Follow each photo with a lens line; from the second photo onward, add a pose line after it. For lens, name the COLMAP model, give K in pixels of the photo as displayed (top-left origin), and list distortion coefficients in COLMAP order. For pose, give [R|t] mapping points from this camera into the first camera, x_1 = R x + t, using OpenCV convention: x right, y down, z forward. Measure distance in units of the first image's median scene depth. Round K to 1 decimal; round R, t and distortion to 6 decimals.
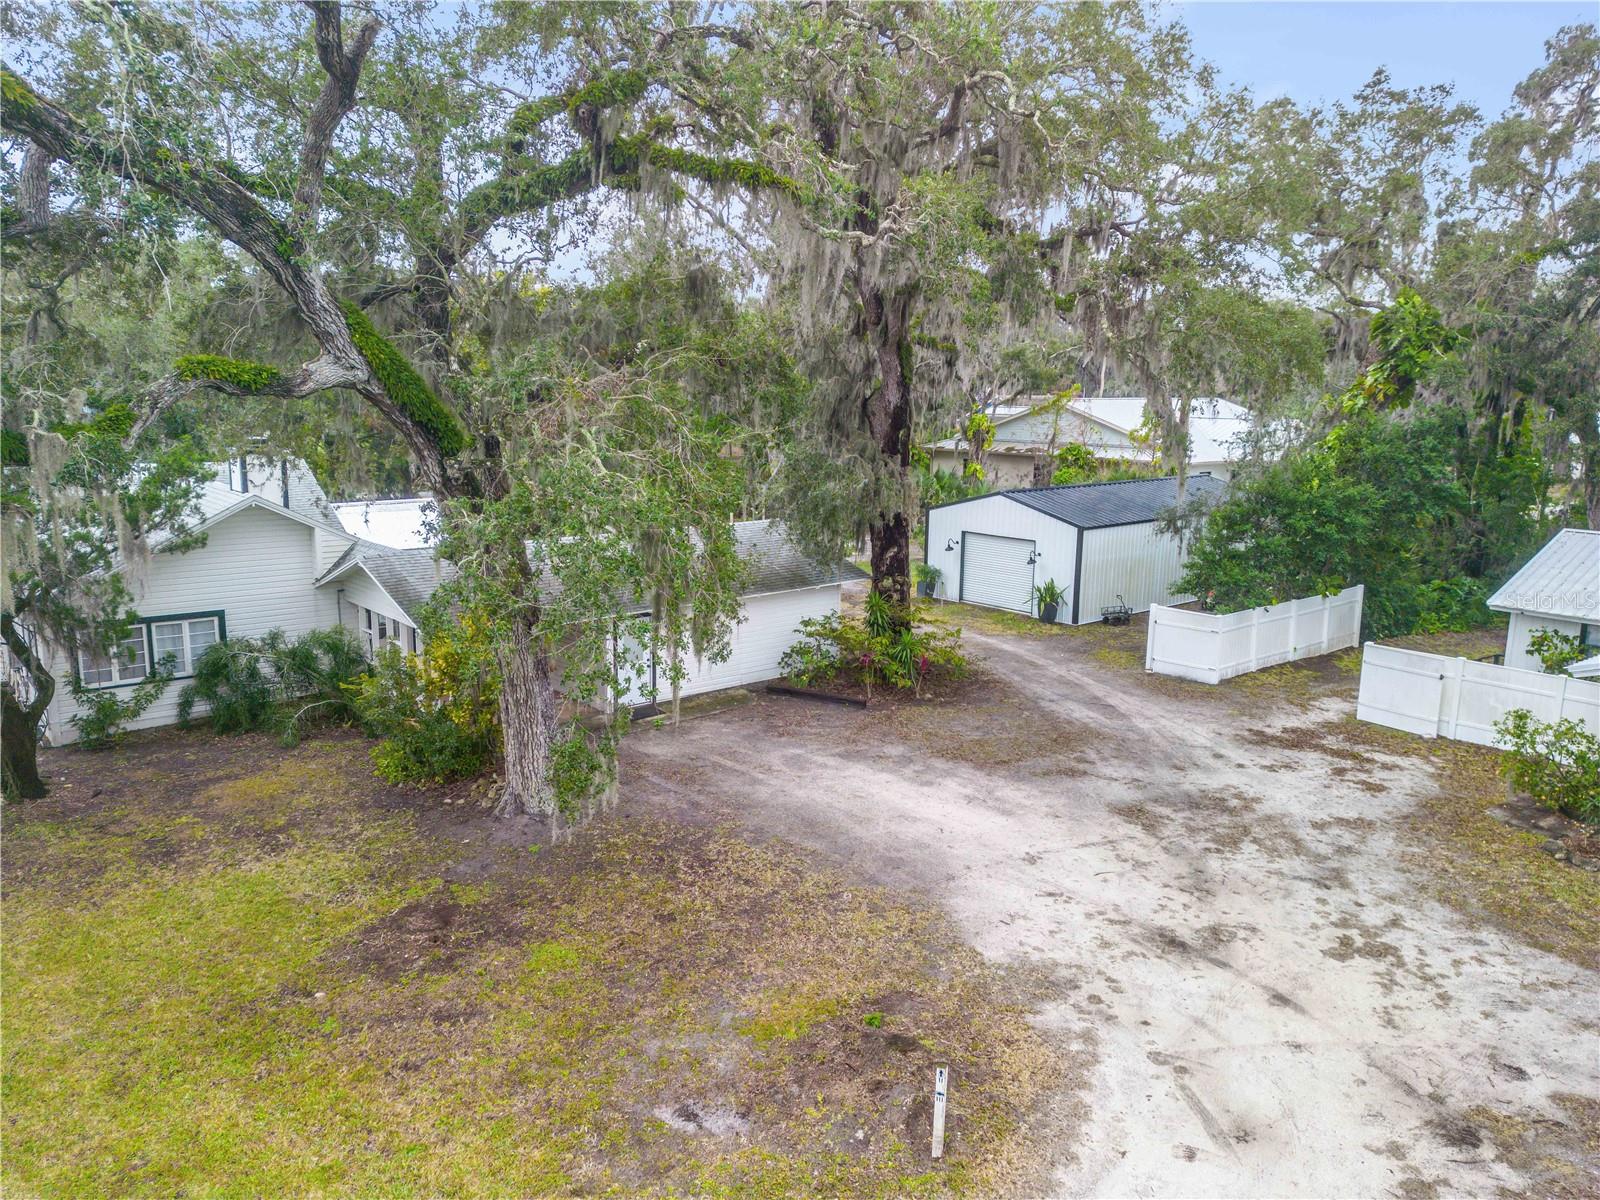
lens RADIAL K [[1129.9, 0, 800.0], [0, 1129.9, 600.0], [0, 0, 1]] dist [0.076883, -0.075720]
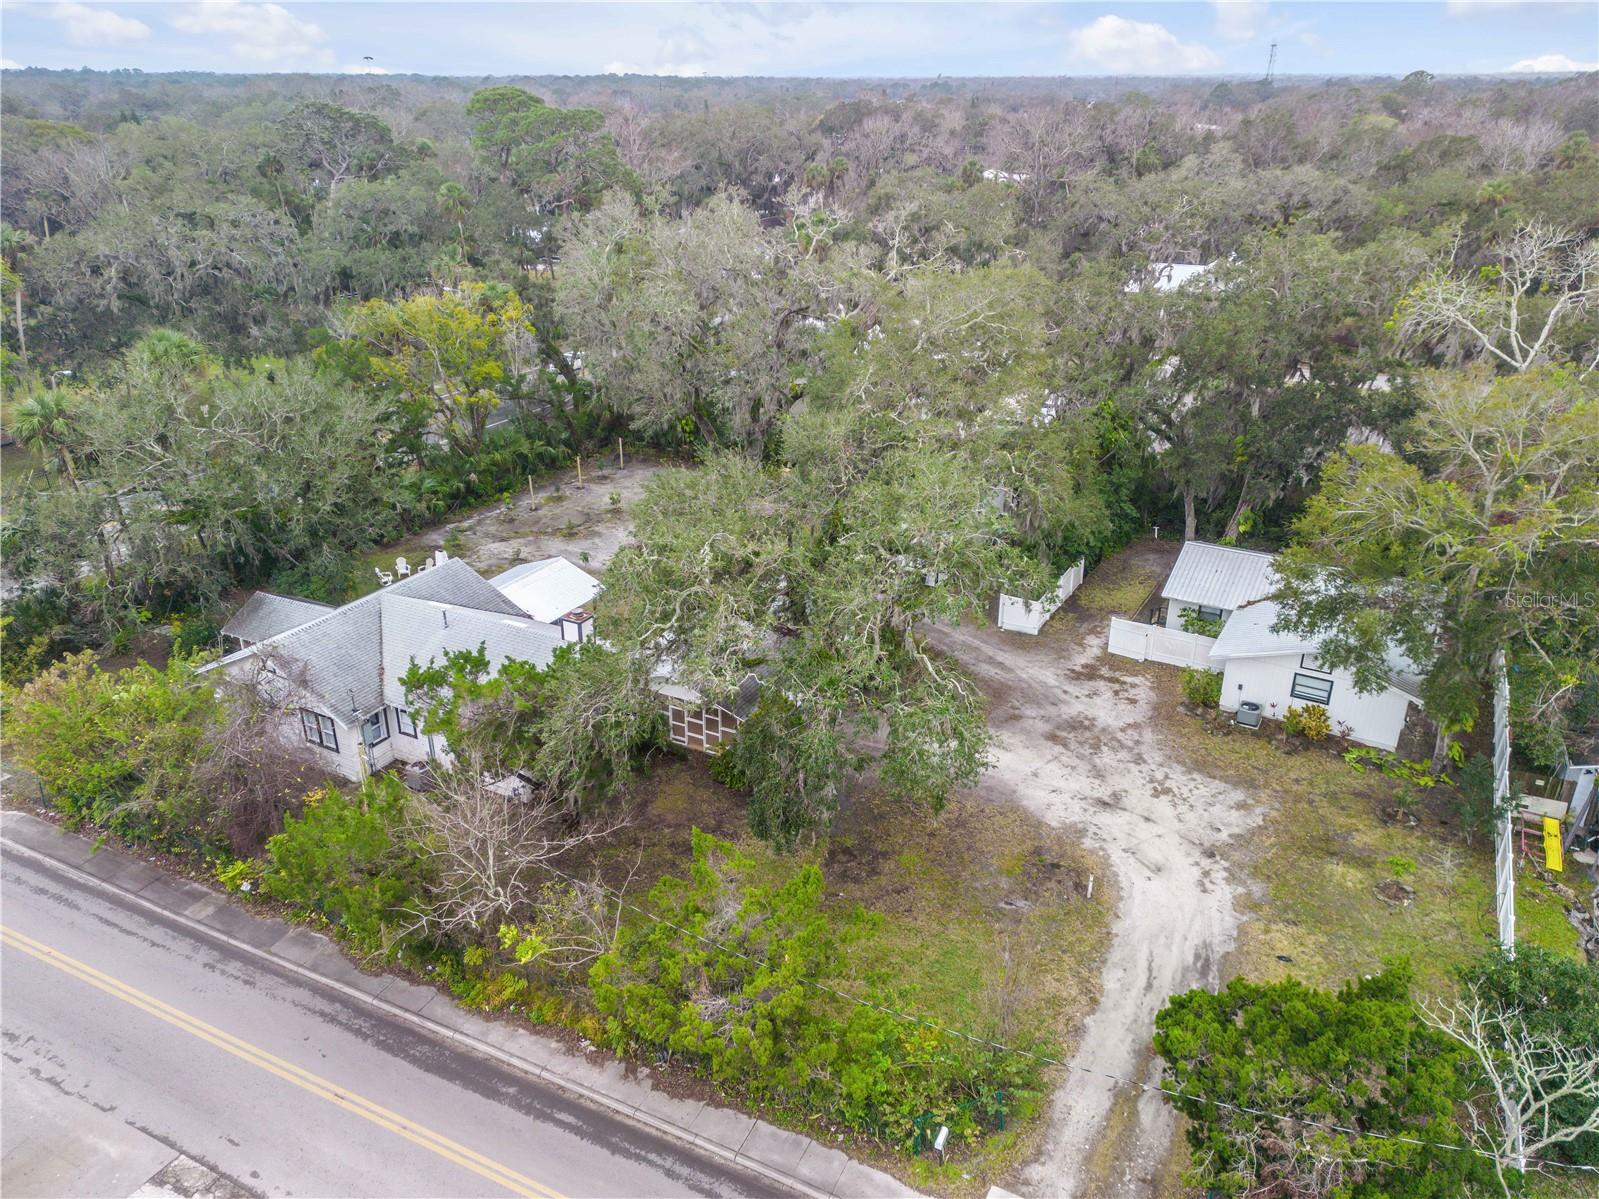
lens RADIAL K [[1156.0, 0, 799.5], [0, 1156.0, 599.5], [0, 0, 1]] dist [0.060655, -0.048219]
pose [[0.931695, -0.160060, 0.326075, -0.873389], [0.079643, 0.965854, 0.246542, -0.676874], [-0.354402, -0.203733, 0.912629, -0.877740]]
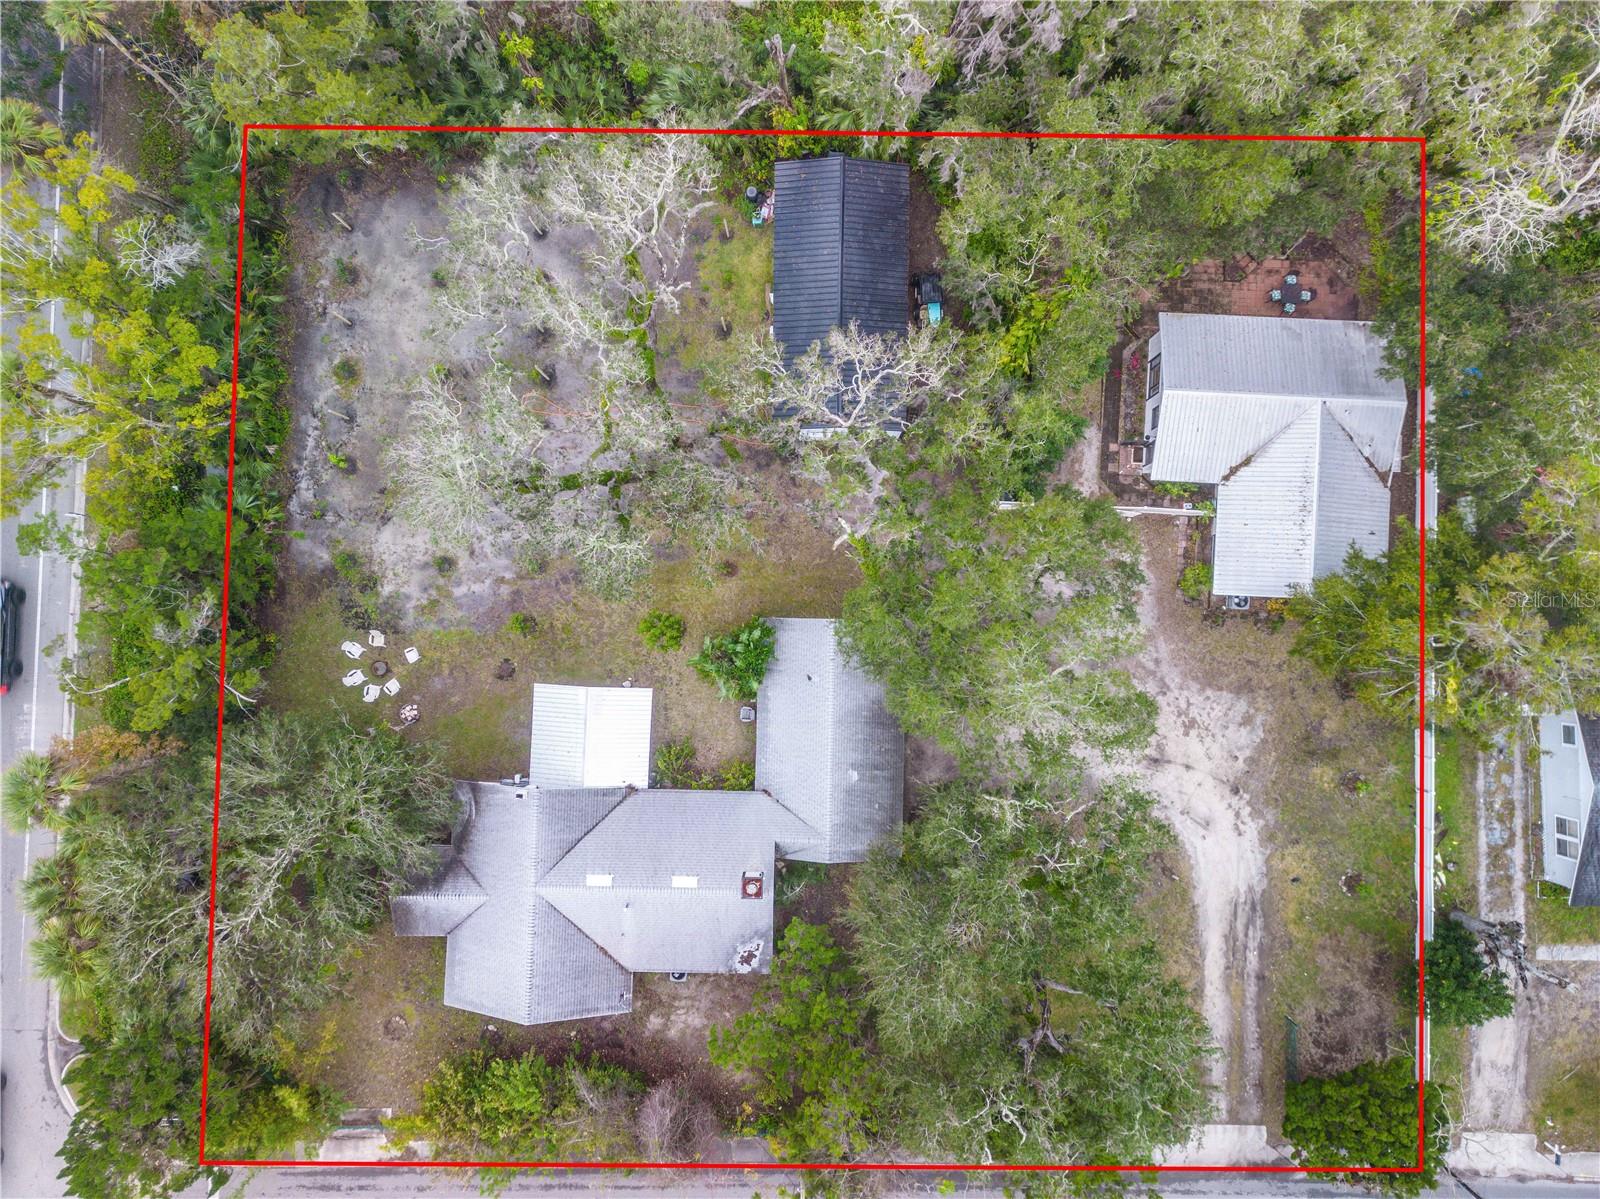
lens RADIAL K [[1156.7, 0, 800.0], [0, 1156.7, 599.5], [0, 0, 1]] dist [0.060655, -0.048219]
pose [[0.665945, -0.745993, -0.003558, -0.026806], [0.157324, 0.135778, 0.978169, -2.655380], [-0.729224, -0.651966, 0.207783, 1.015049]]
